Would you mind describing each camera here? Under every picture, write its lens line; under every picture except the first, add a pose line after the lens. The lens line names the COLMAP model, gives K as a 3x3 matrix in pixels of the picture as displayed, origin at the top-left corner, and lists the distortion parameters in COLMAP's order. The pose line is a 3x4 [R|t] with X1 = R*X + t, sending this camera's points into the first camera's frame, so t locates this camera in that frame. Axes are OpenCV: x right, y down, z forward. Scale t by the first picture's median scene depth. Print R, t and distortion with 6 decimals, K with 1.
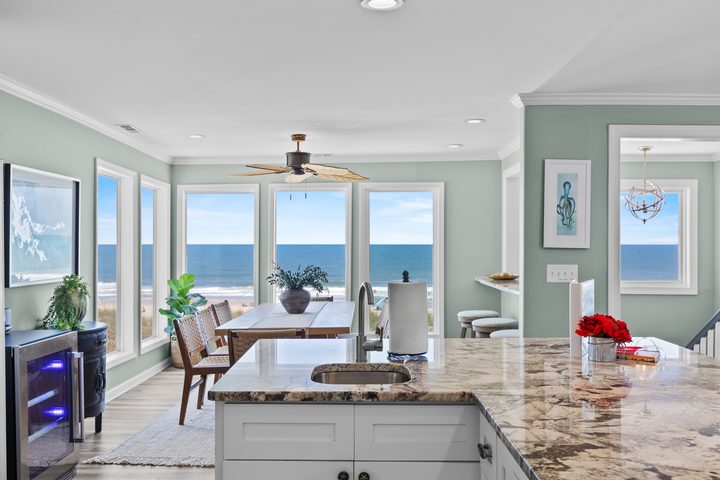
lens RADIAL K [[638.7, 0, 357.2], [0, 638.7, 239.9], [0, 0, 1]] dist [-0.012245, -0.007292]
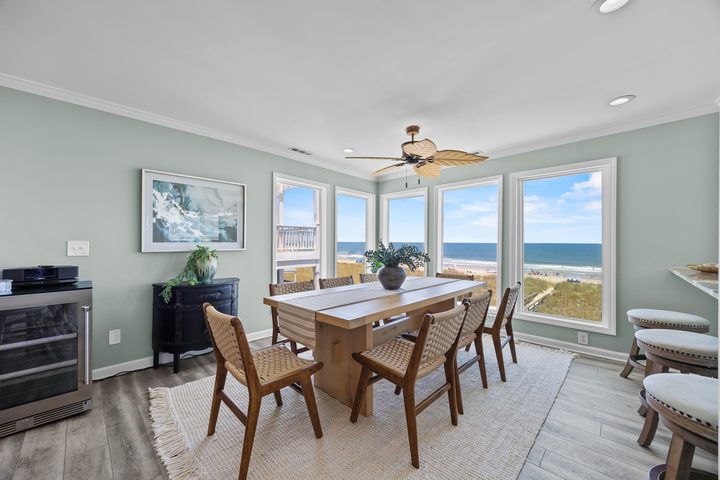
lens RADIAL K [[273.3, 0, 358.5], [0, 273.3, 242.1], [0, 0, 1]] dist [-0.011842, 0.000259]
pose [[0.724309, 0.001933, -0.689473, 0.158599], [-0.000137, 0.999996, 0.002659, 0.031564], [0.689476, -0.001831, 0.724306, 0.562059]]
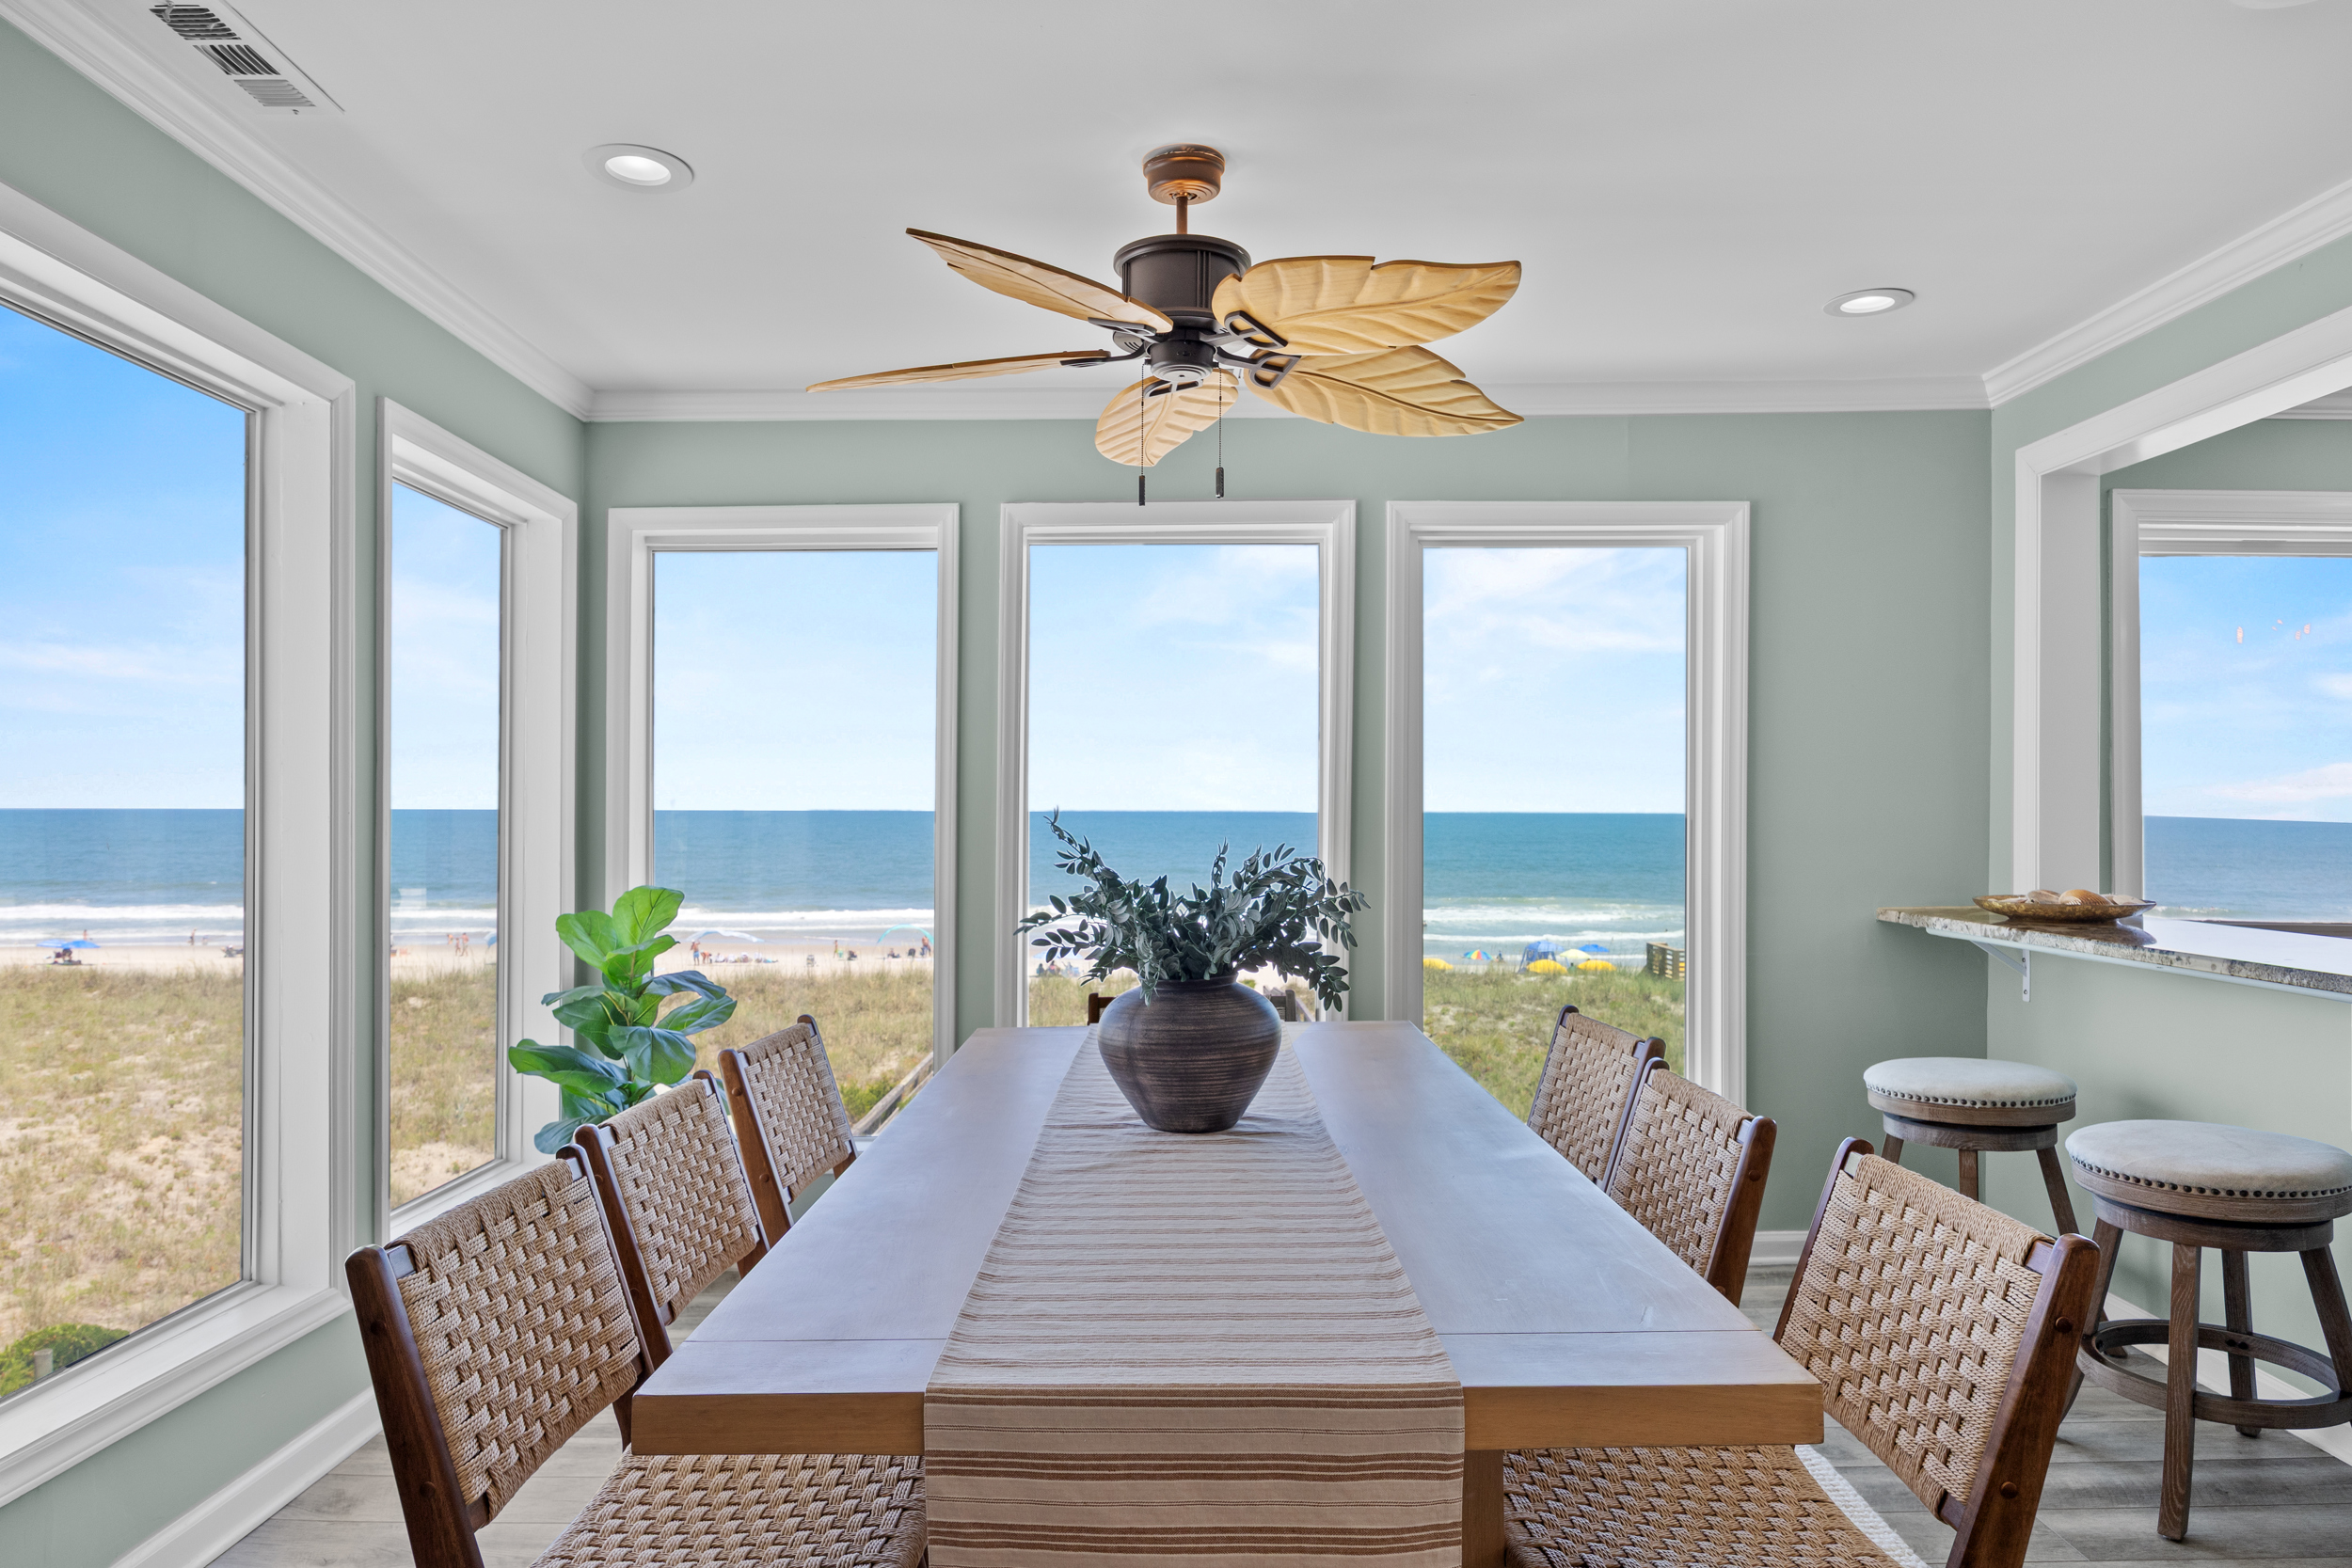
lens RADIAL K [[1471.5, 0, 1152.6], [0, 1471.5, 827.1], [0, 0, 1]] dist [-0.026527, 0.001028]
pose [[0.999989, 0.004196, -0.002068, -0.094979], [-0.004161, 0.999855, 0.016485, 0.024581], [0.002137, -0.016476, 0.999862, 0.537937]]
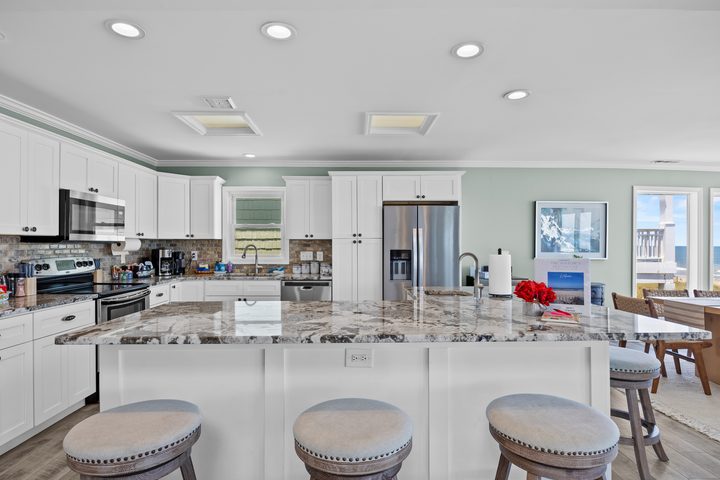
lens RADIAL K [[398.8, 0, 359.5], [0, 398.8, 243.1], [0, 0, 1]] dist [0.000978, -0.000231]
pose [[0.041232, -0.000409, -0.999150, 0.473387], [-0.002252, 0.999997, -0.000502, 0.014838], [0.999147, 0.002271, 0.041231, 0.229121]]
